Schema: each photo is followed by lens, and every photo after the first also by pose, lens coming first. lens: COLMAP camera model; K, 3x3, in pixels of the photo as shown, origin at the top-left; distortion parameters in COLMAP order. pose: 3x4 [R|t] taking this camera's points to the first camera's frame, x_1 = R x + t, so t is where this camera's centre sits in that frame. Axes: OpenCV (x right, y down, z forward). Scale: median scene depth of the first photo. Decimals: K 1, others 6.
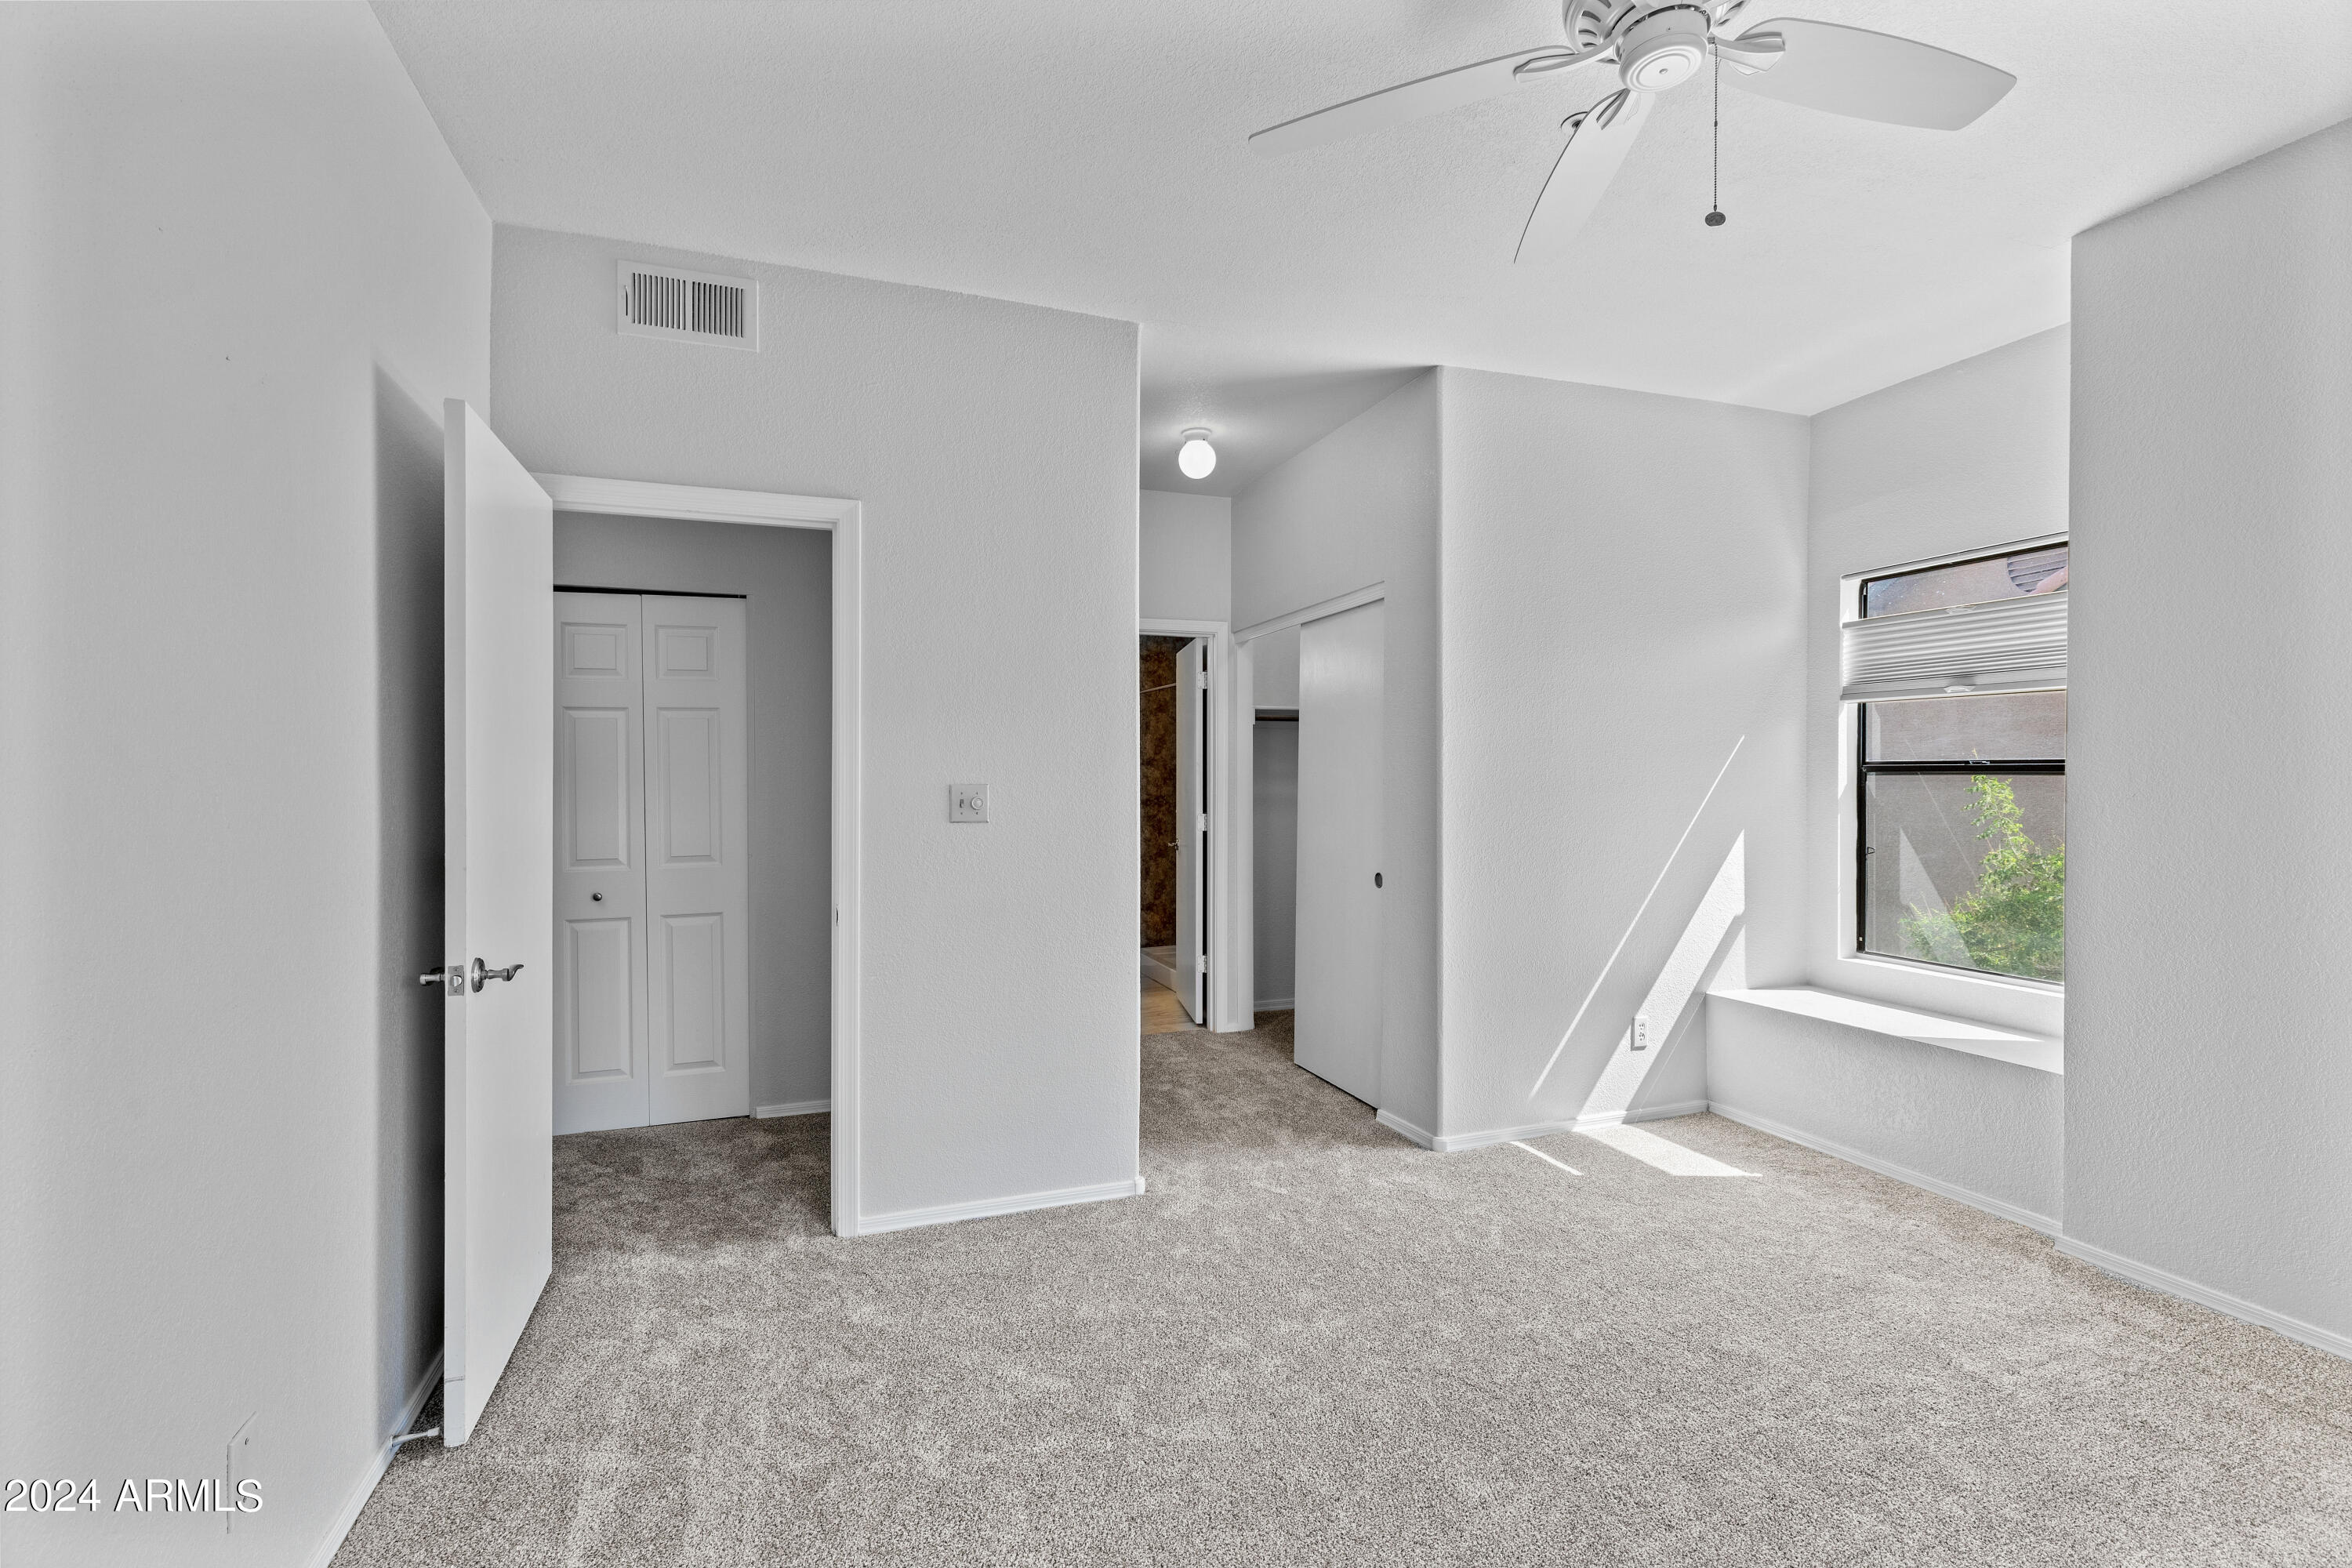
lens RADIAL K [[1054.9, 0, 1171.1], [0, 1054.9, 781.7], [0, 0, 1]] dist [0.002155, -0.000017]
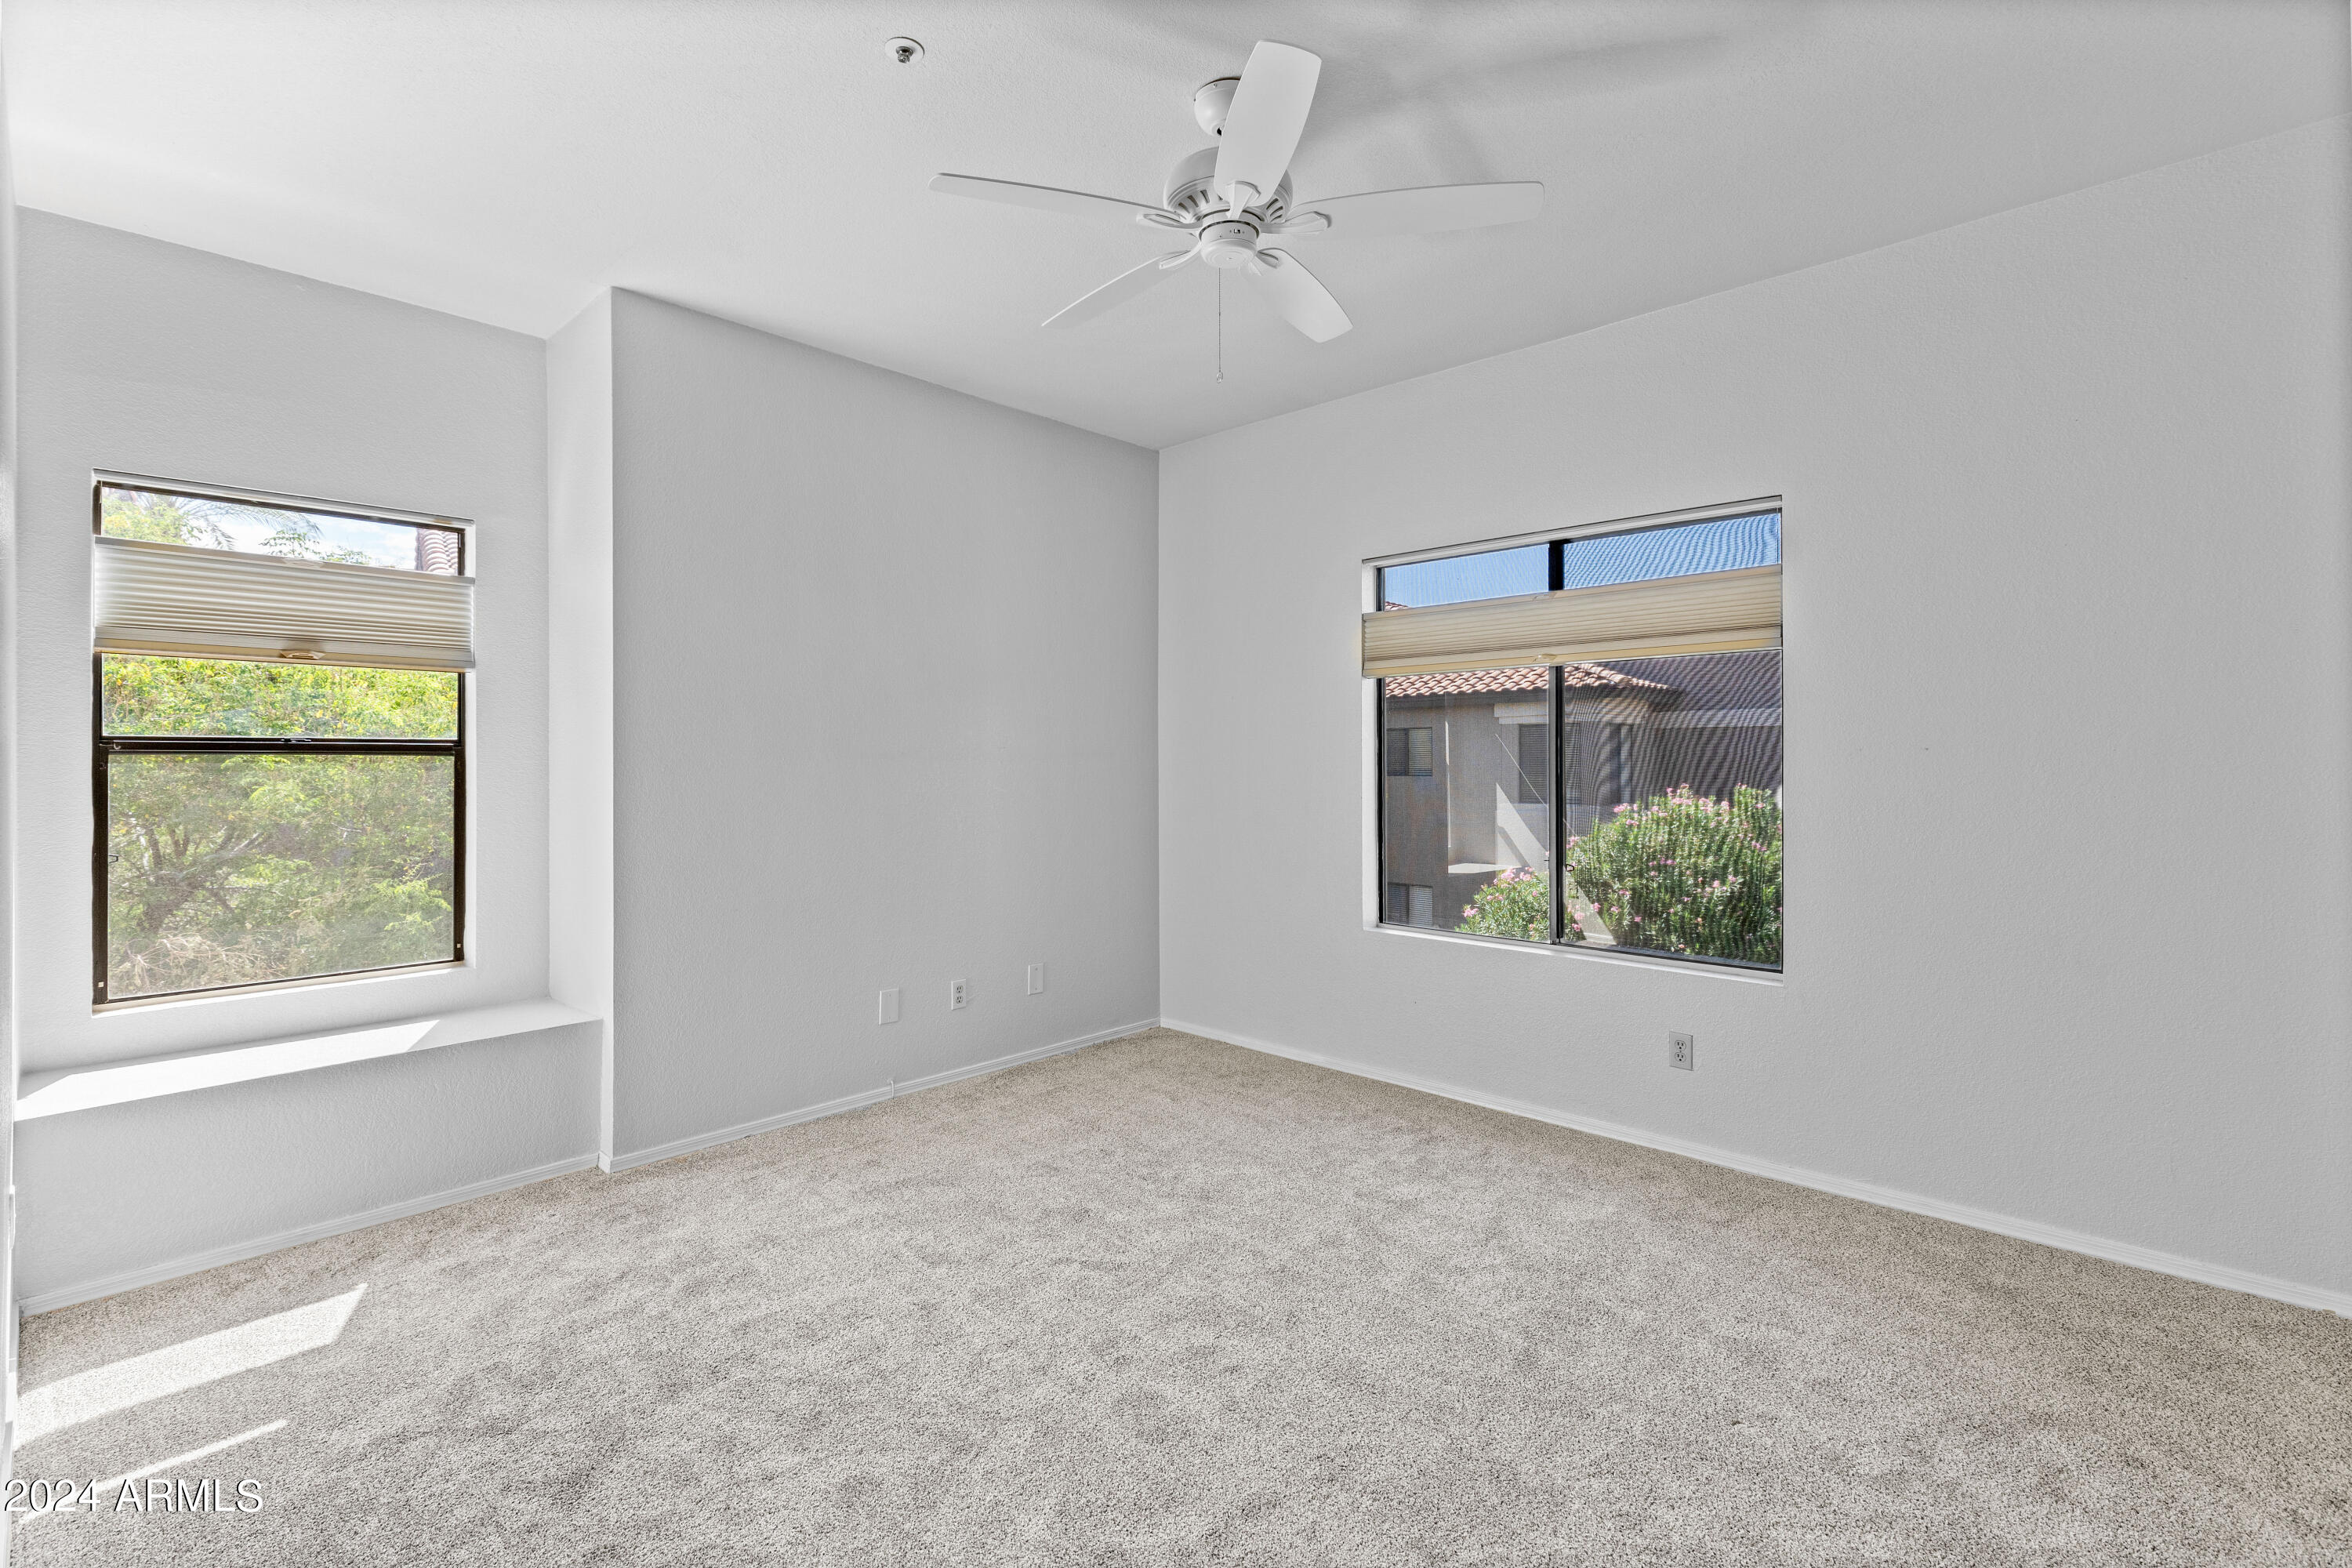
lens RADIAL K [[1054.9, 0, 1171.6], [0, 1054.9, 763.3], [0, 0, 1]] dist [0.002155, -0.000017]
pose [[-0.443644, -0.013376, 0.896103, -0.350213], [0.003061, 0.999860, 0.016441, -0.012031], [-0.896198, 0.010037, -0.443541, 0.755462]]
